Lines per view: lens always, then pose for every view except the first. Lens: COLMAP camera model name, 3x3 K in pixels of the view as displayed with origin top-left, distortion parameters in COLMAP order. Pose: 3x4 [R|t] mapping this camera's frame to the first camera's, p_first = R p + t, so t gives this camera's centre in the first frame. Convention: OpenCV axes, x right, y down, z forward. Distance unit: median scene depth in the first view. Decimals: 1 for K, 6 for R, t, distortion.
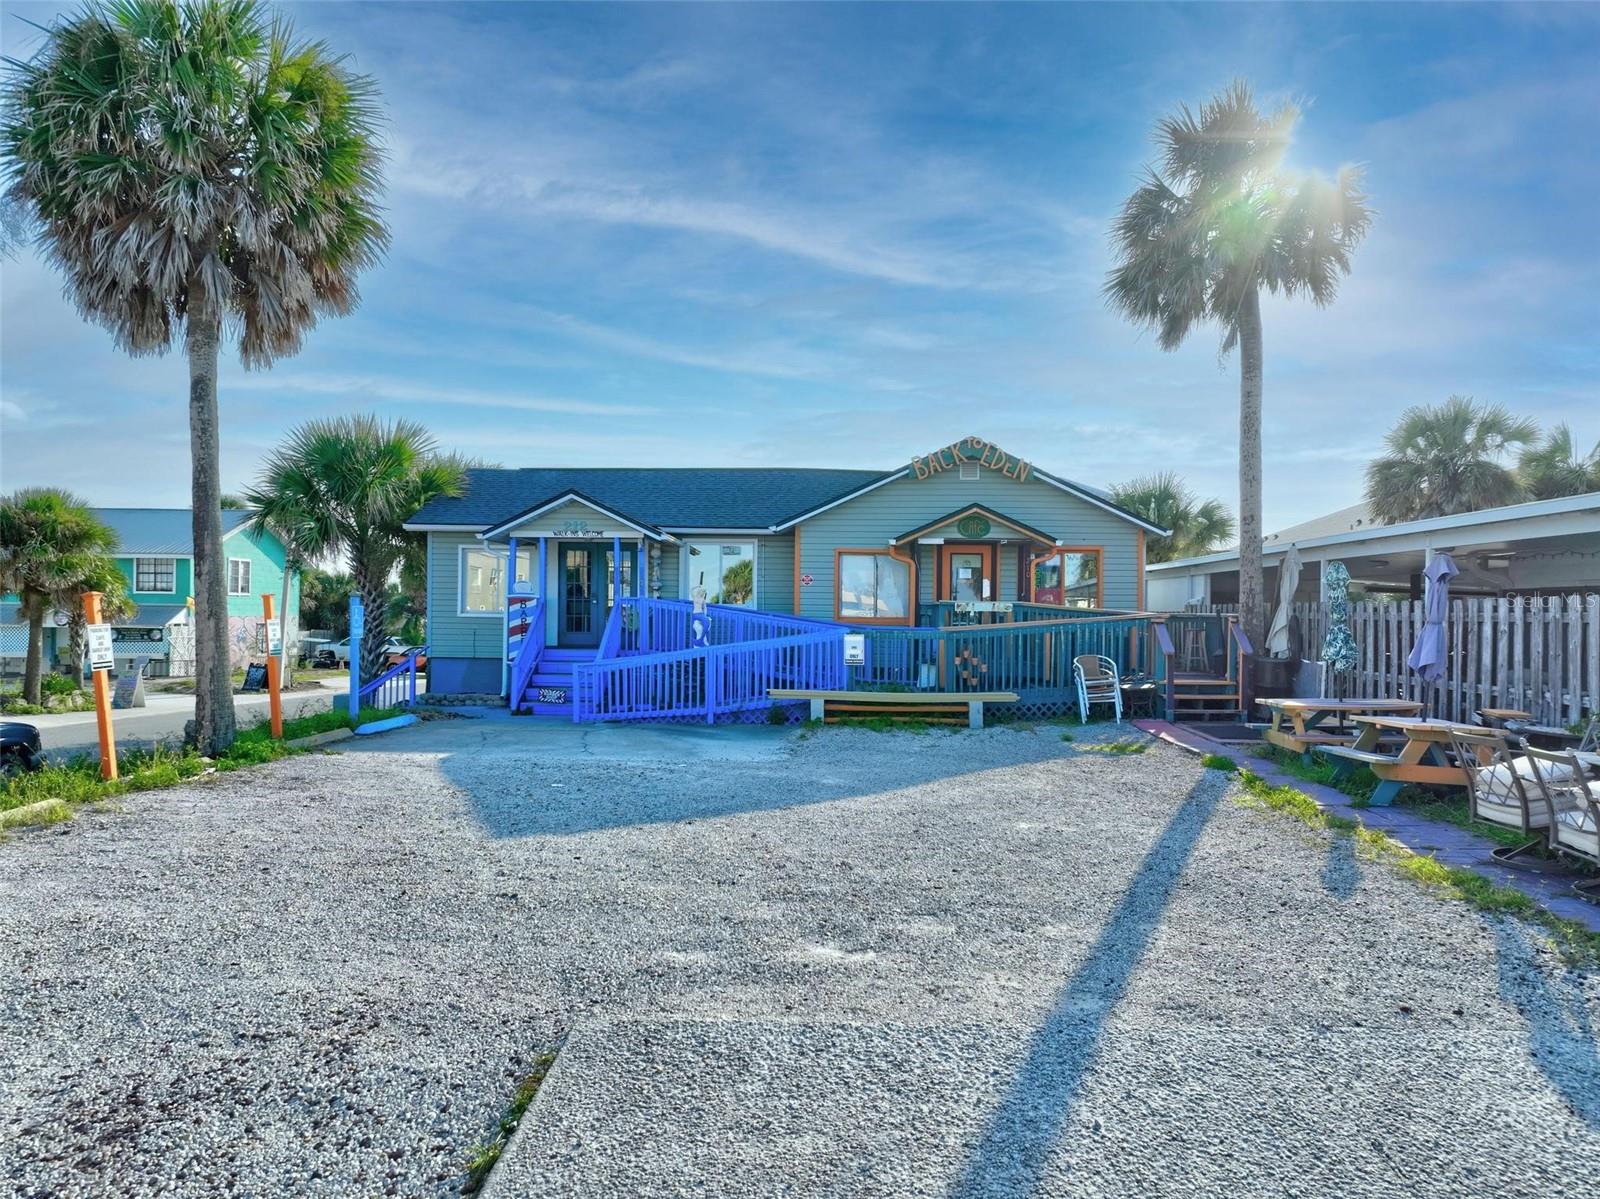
lens RADIAL K [[1126.8, 0, 800.0], [0, 1126.8, 599.5], [0, 0, 1]] dist [-0.003294, 0.020586]
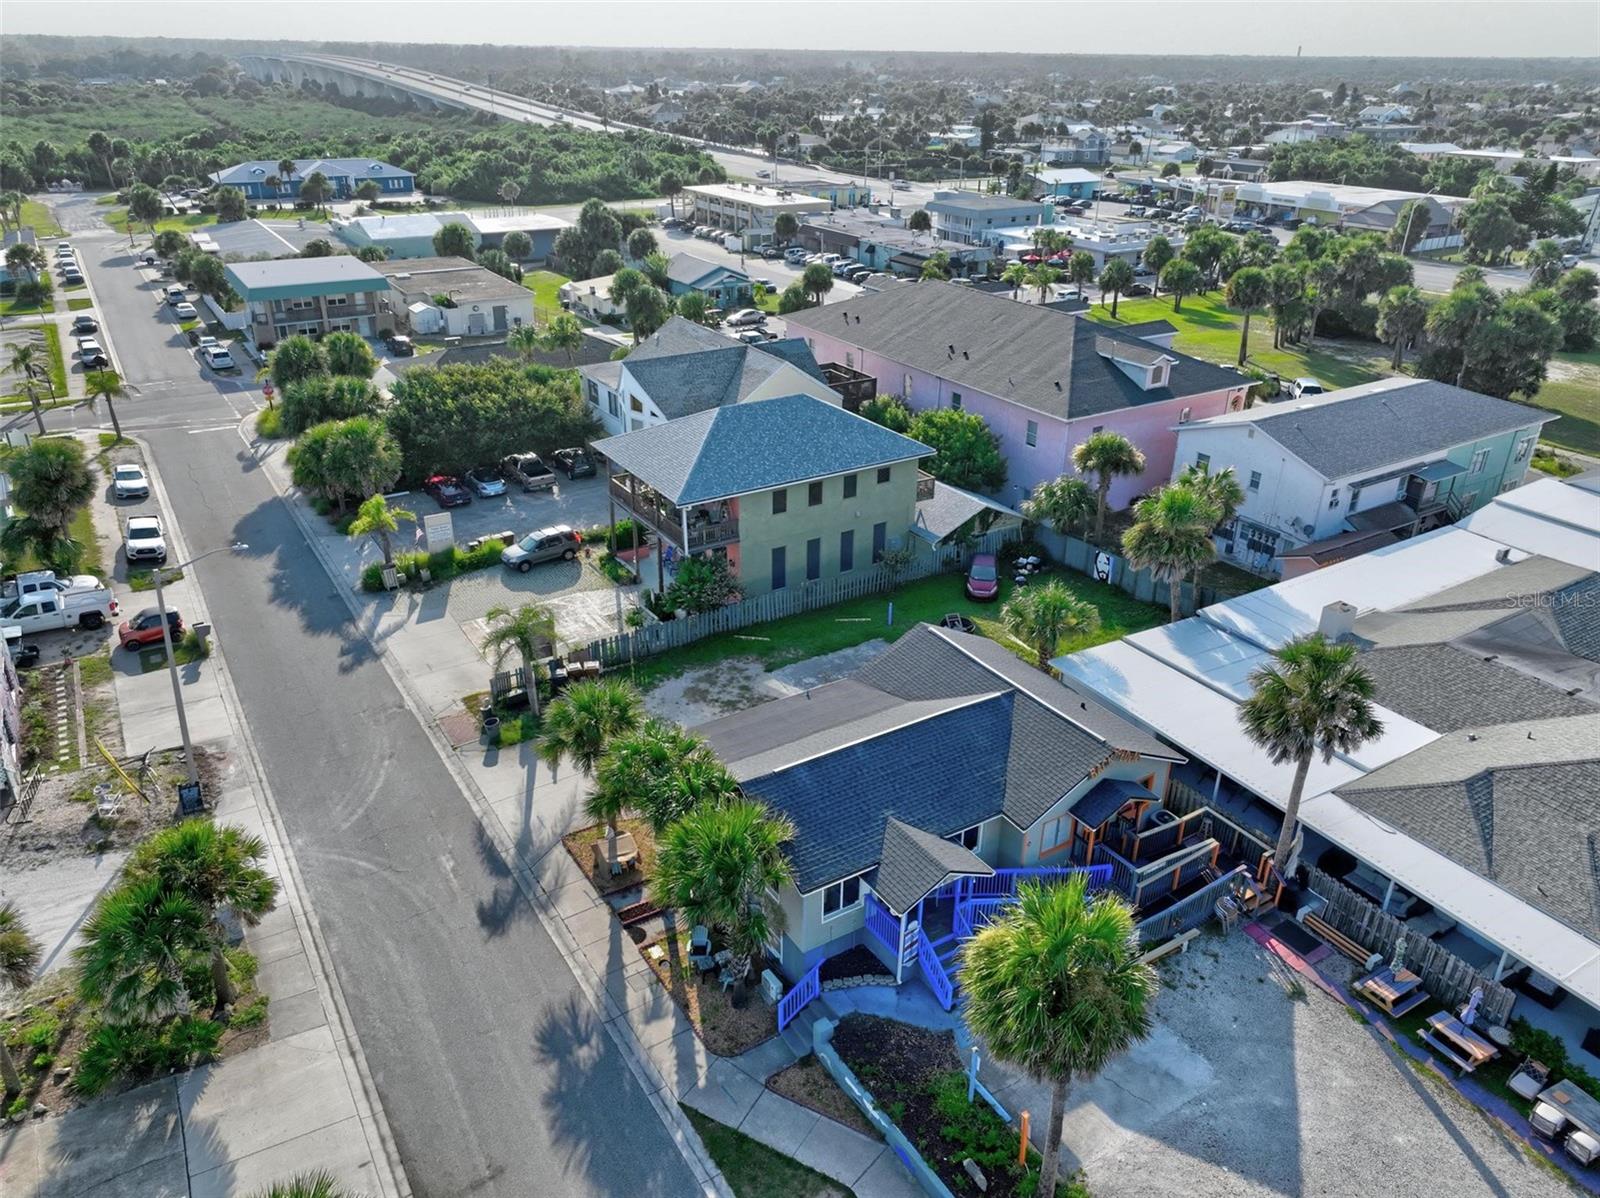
lens RADIAL K [[1126.8, 0, 800.0], [0, 1126.8, 599.0], [0, 0, 1]] dist [-0.003294, 0.020586]
pose [[0.827732, -0.247190, 0.503743, -1.231956], [-0.007159, 0.893015, 0.449971, -1.309640], [-0.561078, -0.376061, 0.737407, 0.122878]]
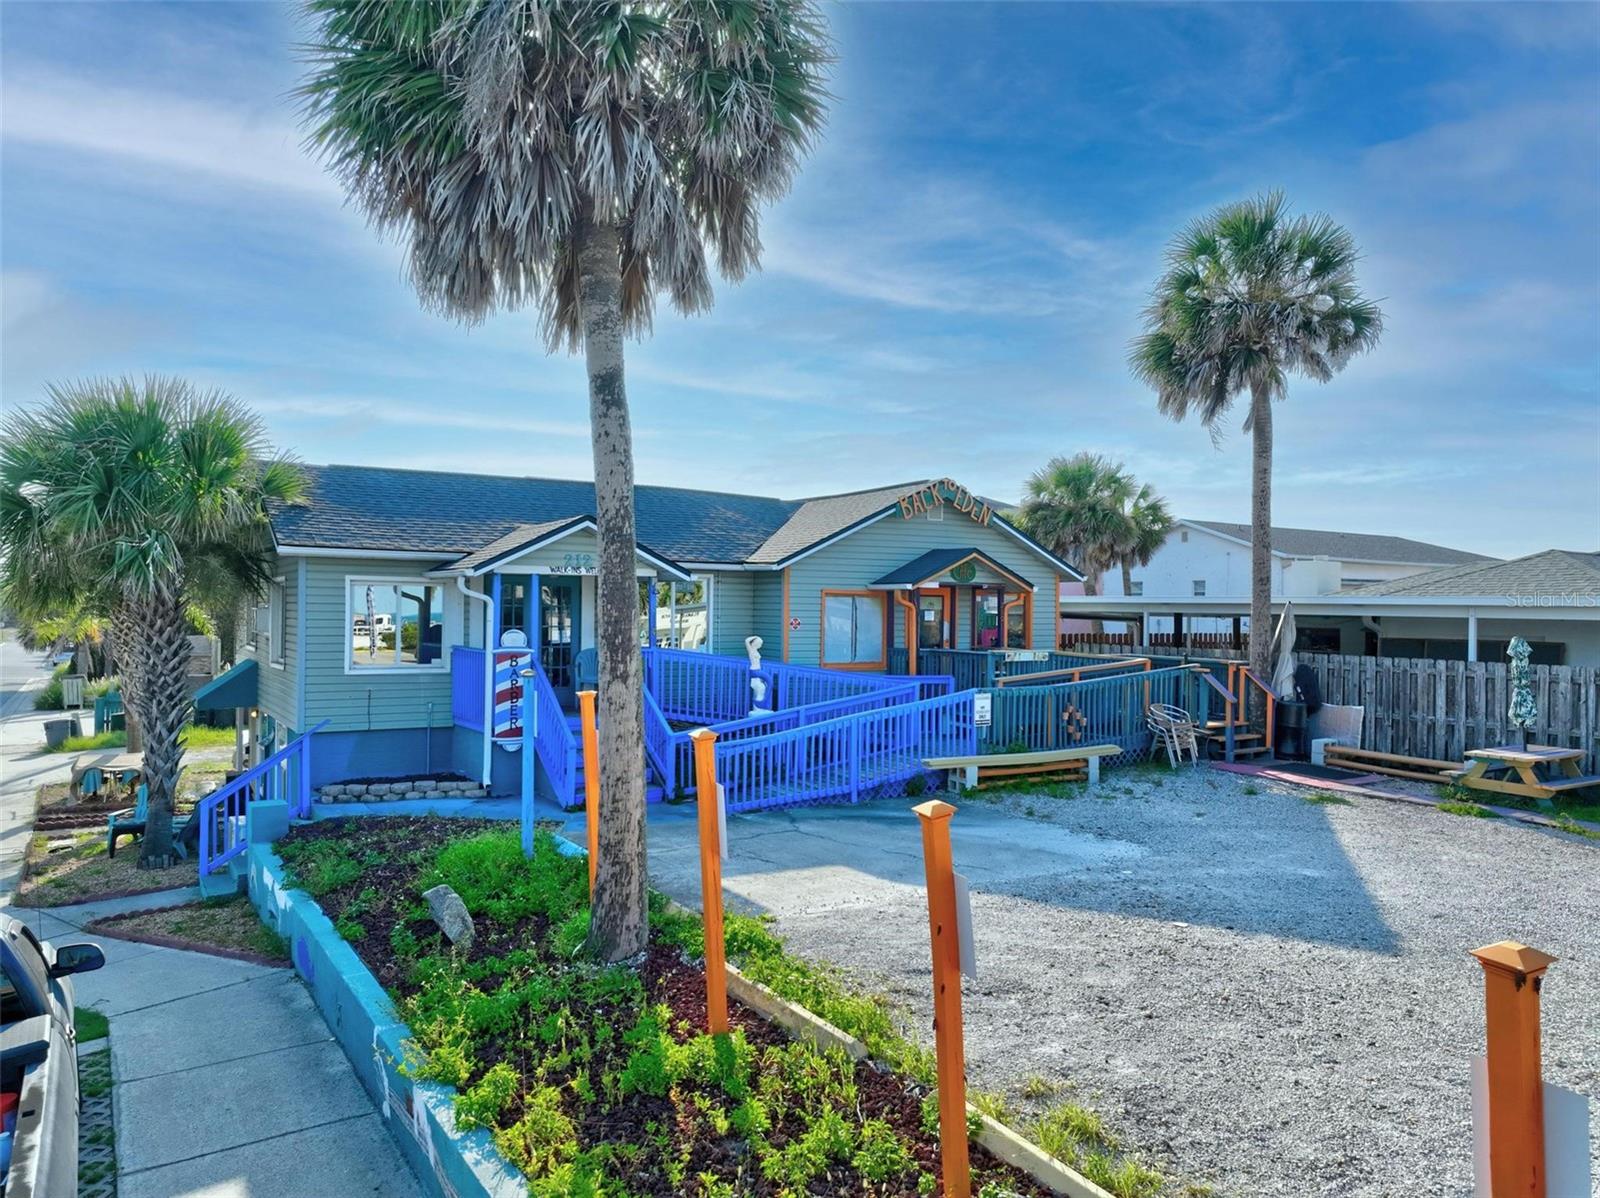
lens RADIAL K [[1126.8, 0, 800.0], [0, 1126.8, 599.0], [0, 0, 1]] dist [-0.003294, 0.020586]
pose [[0.823888, 0.002862, 0.566746, -0.608289], [-0.009160, 0.999924, 0.008267, -0.054232], [-0.566679, -0.012003, 0.823851, 0.305912]]
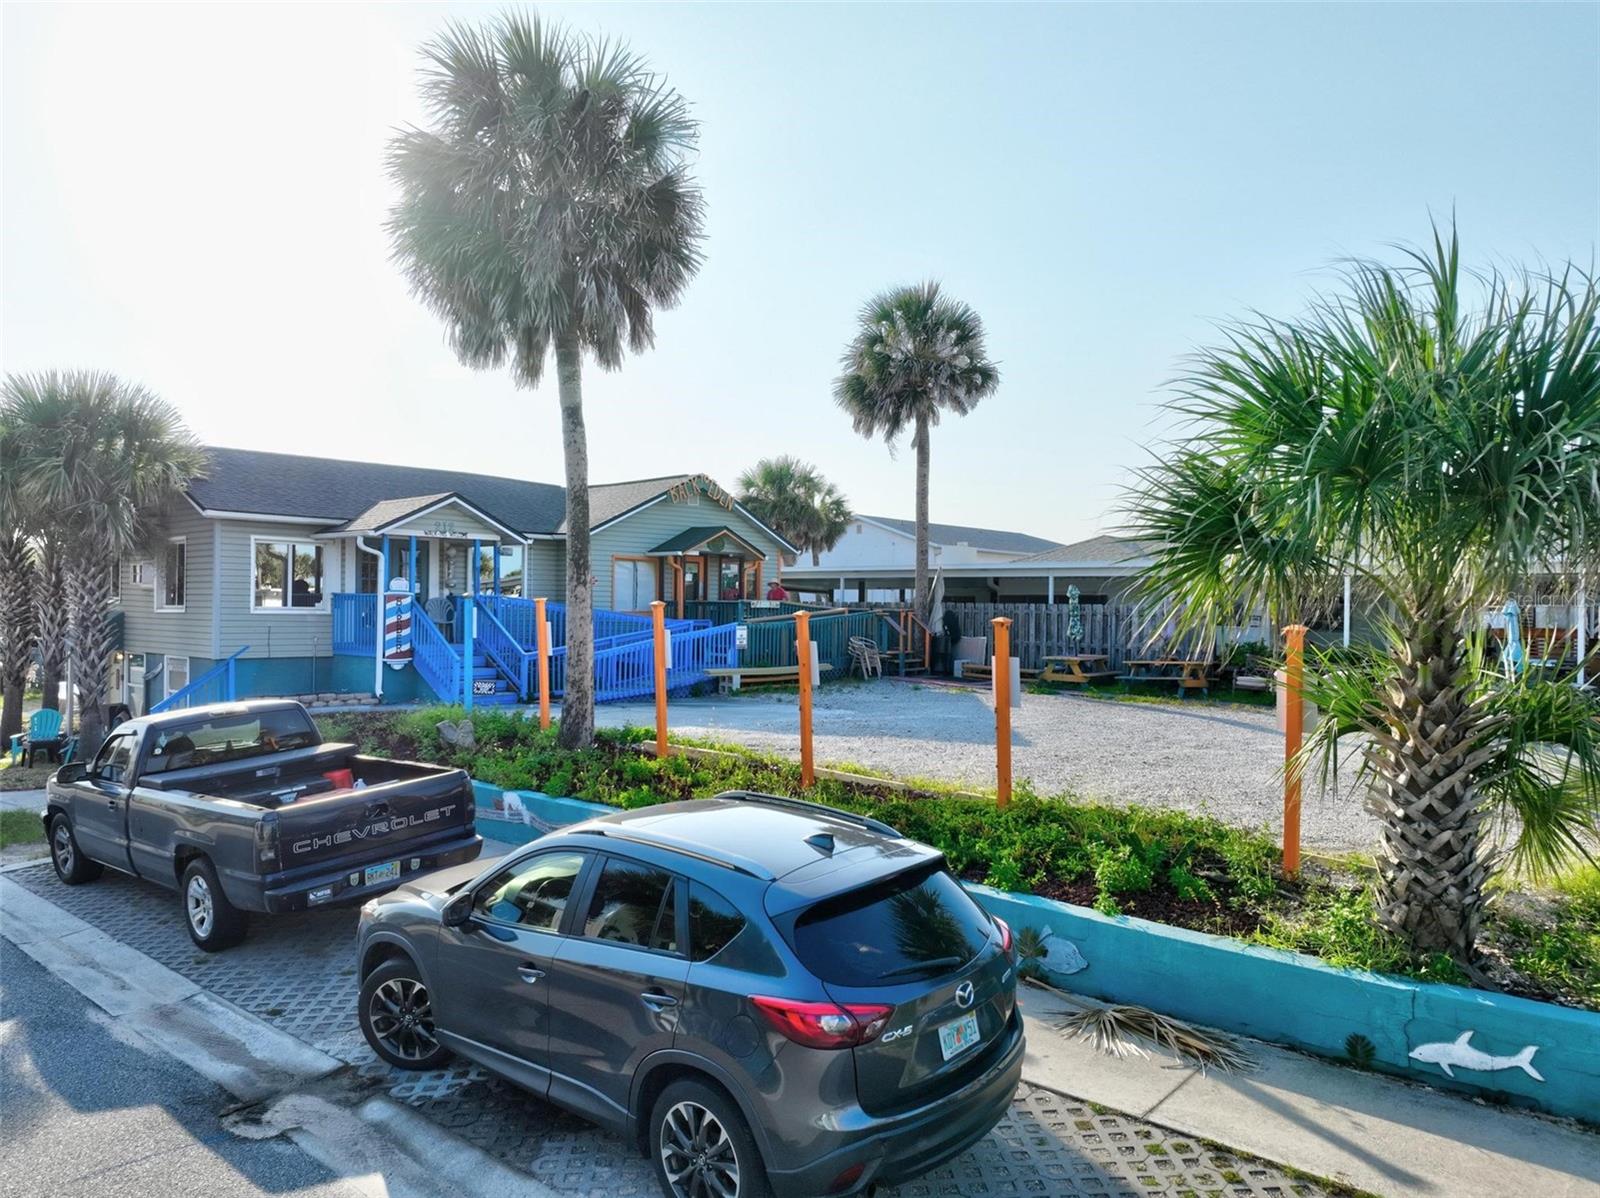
lens RADIAL K [[1126.8, 0, 800.0], [0, 1126.8, 599.0], [0, 0, 1]] dist [-0.003294, 0.020586]
pose [[0.630540, 0.001455, 0.776155, -0.942473], [-0.013259, 0.999872, 0.008898, -0.013949], [-0.776043, -0.015902, 0.630479, 0.097032]]
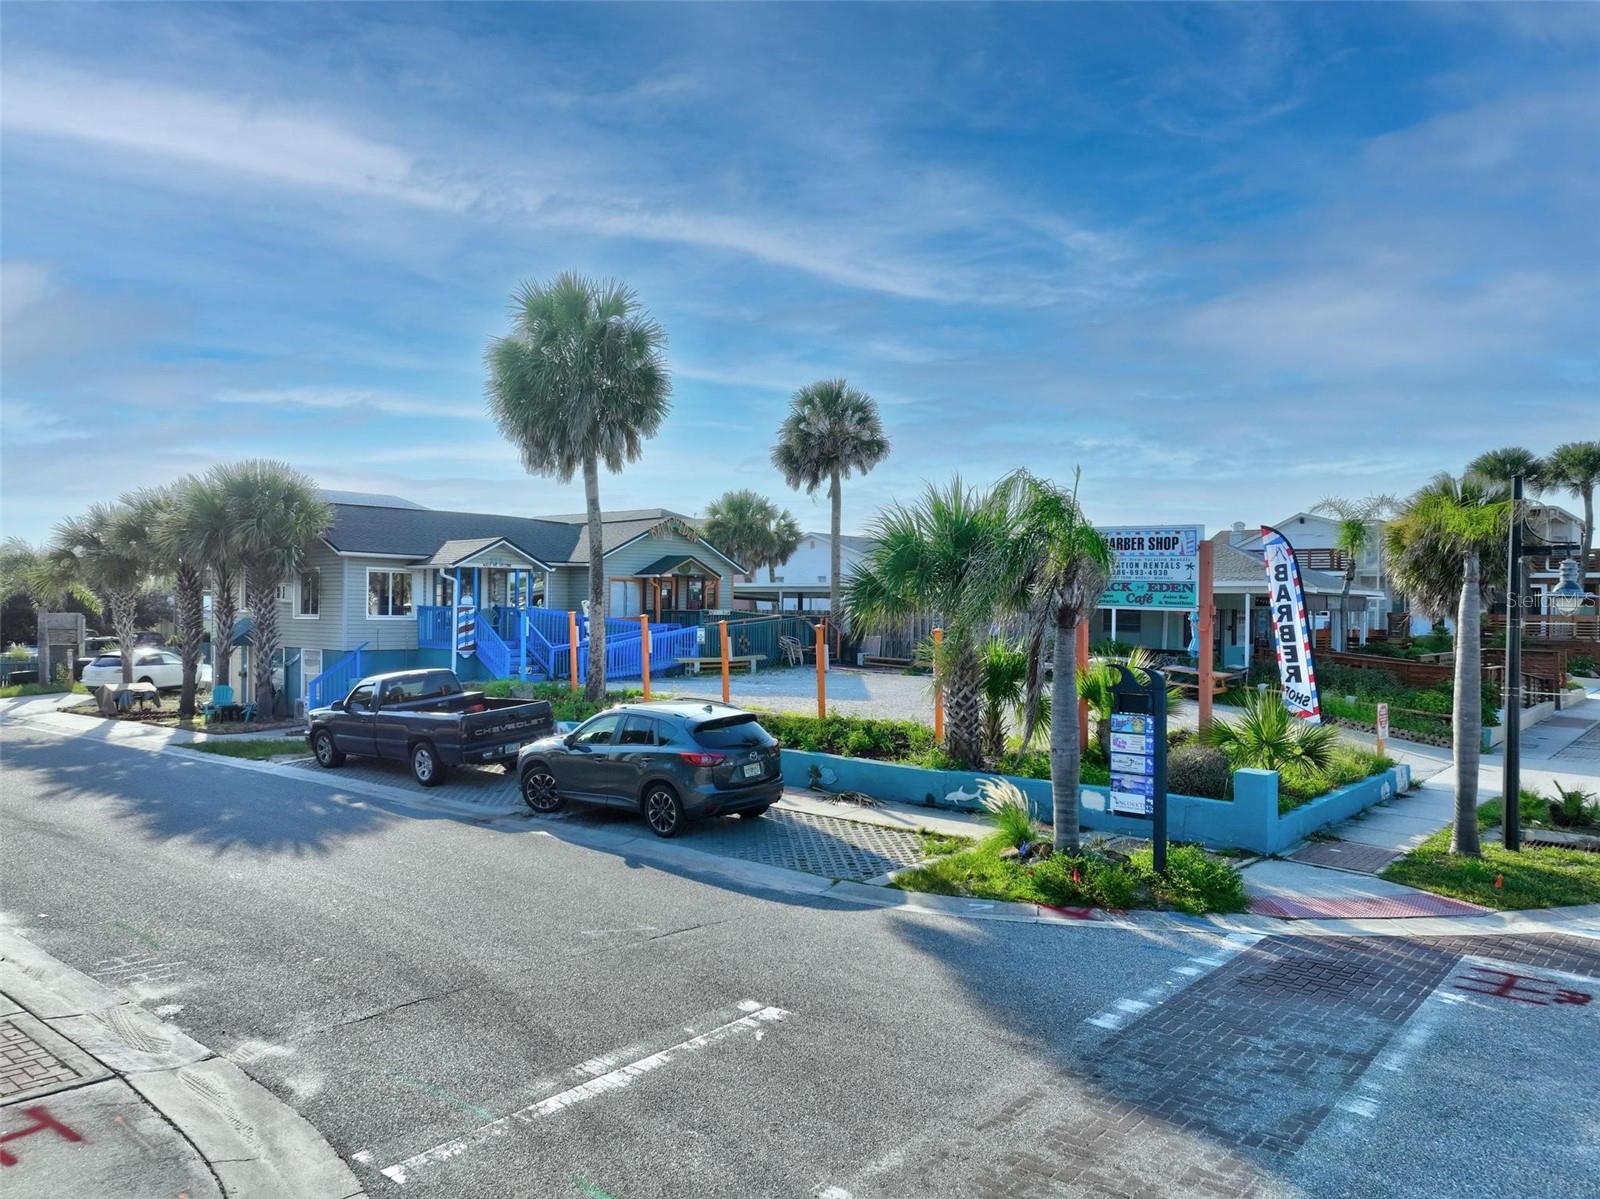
lens RADIAL K [[1126.8, 0, 800.0], [0, 1126.8, 599.5], [0, 0, 1]] dist [-0.003294, 0.020586]
pose [[0.616692, 0.001998, 0.787202, -1.346512], [-0.013461, 0.999877, 0.008007, -0.035160], [-0.787089, -0.015534, 0.616644, -0.313674]]
